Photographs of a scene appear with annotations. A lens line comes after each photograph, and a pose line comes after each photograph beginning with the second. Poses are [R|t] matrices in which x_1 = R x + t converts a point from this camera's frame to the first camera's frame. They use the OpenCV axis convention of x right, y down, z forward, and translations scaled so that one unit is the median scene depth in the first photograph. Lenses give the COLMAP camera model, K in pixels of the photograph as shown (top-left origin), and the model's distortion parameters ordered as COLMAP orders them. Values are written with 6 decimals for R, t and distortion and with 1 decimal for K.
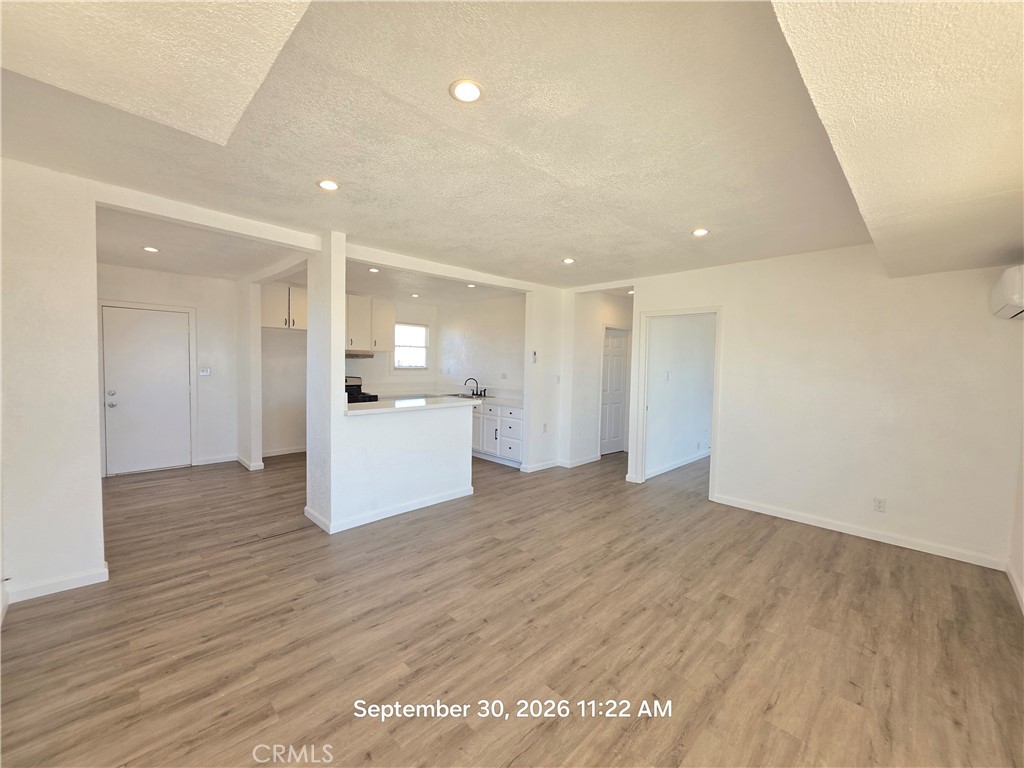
lens RADIAL K [[415.4, 0, 511.4], [0, 415.4, 385.3], [0, 0, 1]] dist [0.001833, 0.000124]
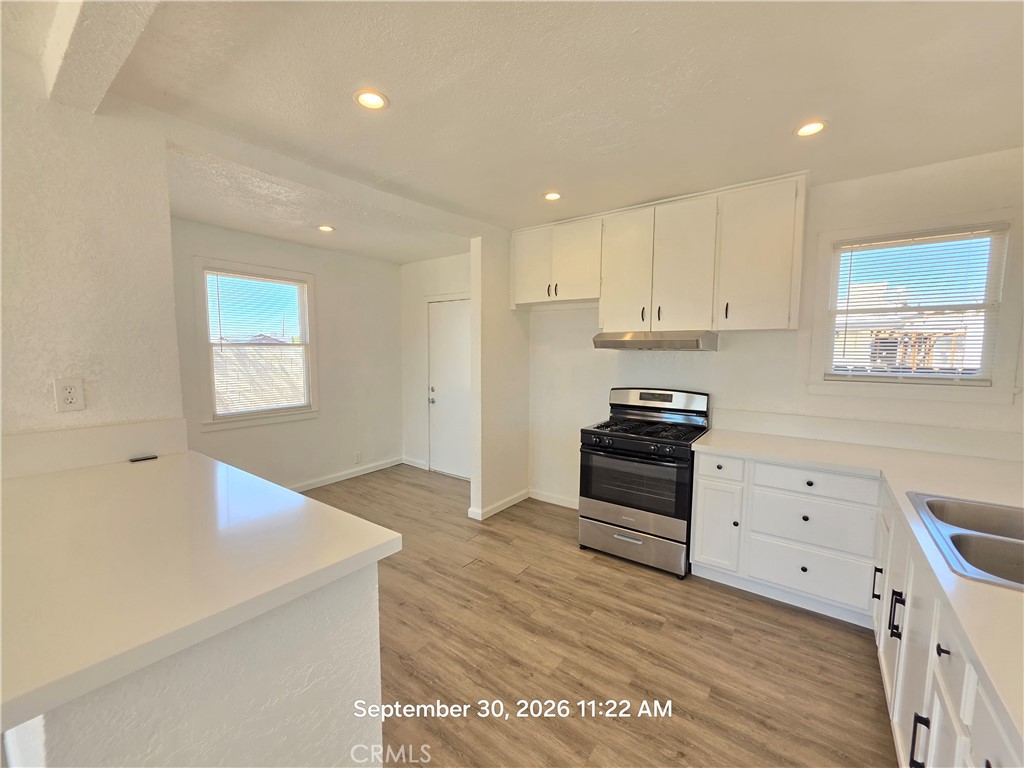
lens RADIAL K [[415.4, 0, 506.8], [0, 415.4, 385.1], [0, 0, 1]] dist [0.001833, 0.000124]
pose [[0.136222, 0.068917, -0.988278, 0.066493], [-0.050178, 0.996777, 0.062593, -0.081291], [0.989407, 0.041063, 0.139241, 1.346109]]
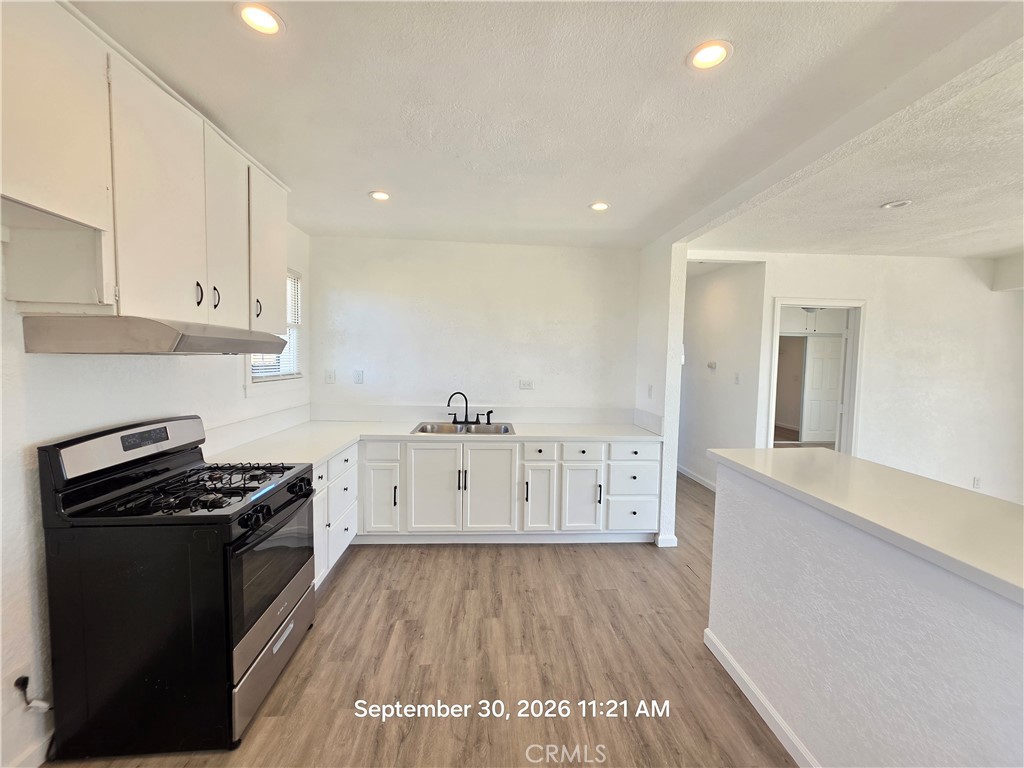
lens RADIAL K [[415.4, 0, 512.1], [0, 415.4, 386.2], [0, 0, 1]] dist [0.001833, 0.000124]
pose [[0.663943, -0.059009, 0.745451, -0.804369], [0.033646, 0.998229, 0.049051, -0.087276], [-0.747025, -0.007486, 0.664753, 1.139550]]
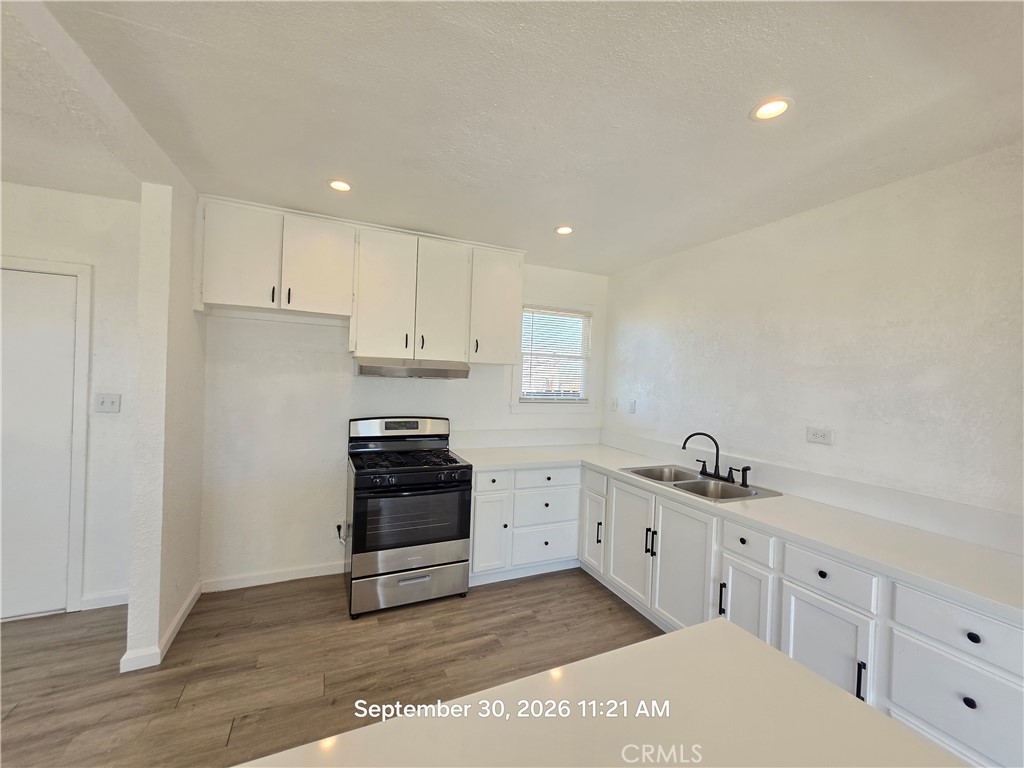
lens RADIAL K [[415.4, 0, 511.6], [0, 415.4, 381.9], [0, 0, 1]] dist [0.001833, 0.000124]
pose [[0.933628, 0.015649, -0.357902, -0.230512], [-0.034902, 0.998266, -0.047396, -0.074027], [0.356540, 0.056742, 0.932556, 1.065477]]
